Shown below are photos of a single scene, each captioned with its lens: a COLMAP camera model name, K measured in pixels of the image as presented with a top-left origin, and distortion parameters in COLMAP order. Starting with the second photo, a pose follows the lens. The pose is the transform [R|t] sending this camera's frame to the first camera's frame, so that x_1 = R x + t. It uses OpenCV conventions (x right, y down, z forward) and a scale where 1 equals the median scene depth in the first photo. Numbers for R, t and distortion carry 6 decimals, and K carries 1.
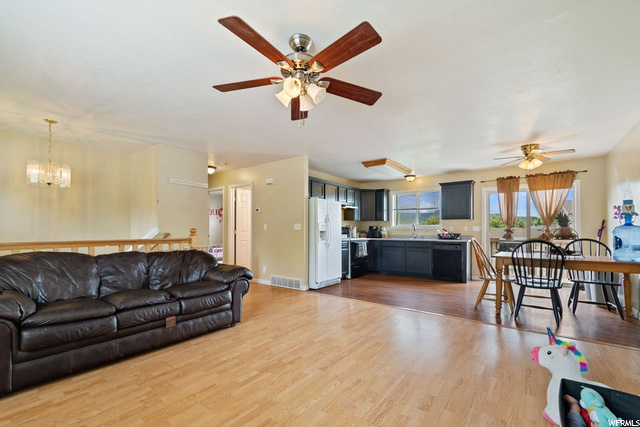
lens RADIAL K [[287.2, 0, 318.2], [0, 287.2, 228.0], [0, 0, 1]] dist [0.000240, -0.000045]
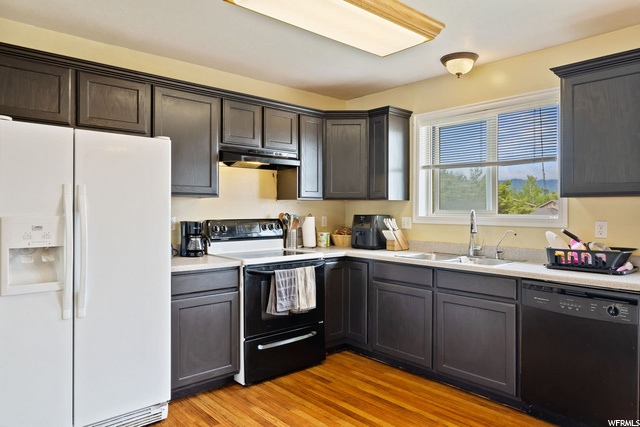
lens RADIAL K [[427.8, 0, 321.0], [0, 427.8, 208.8], [0, 0, 1]] dist [-0.000735, -0.001597]
pose [[0.981105, 0.002959, -0.193453, 0.277832], [-0.000924, 0.999943, 0.010607, -0.022562], [0.193474, -0.010228, 0.981052, 0.539910]]
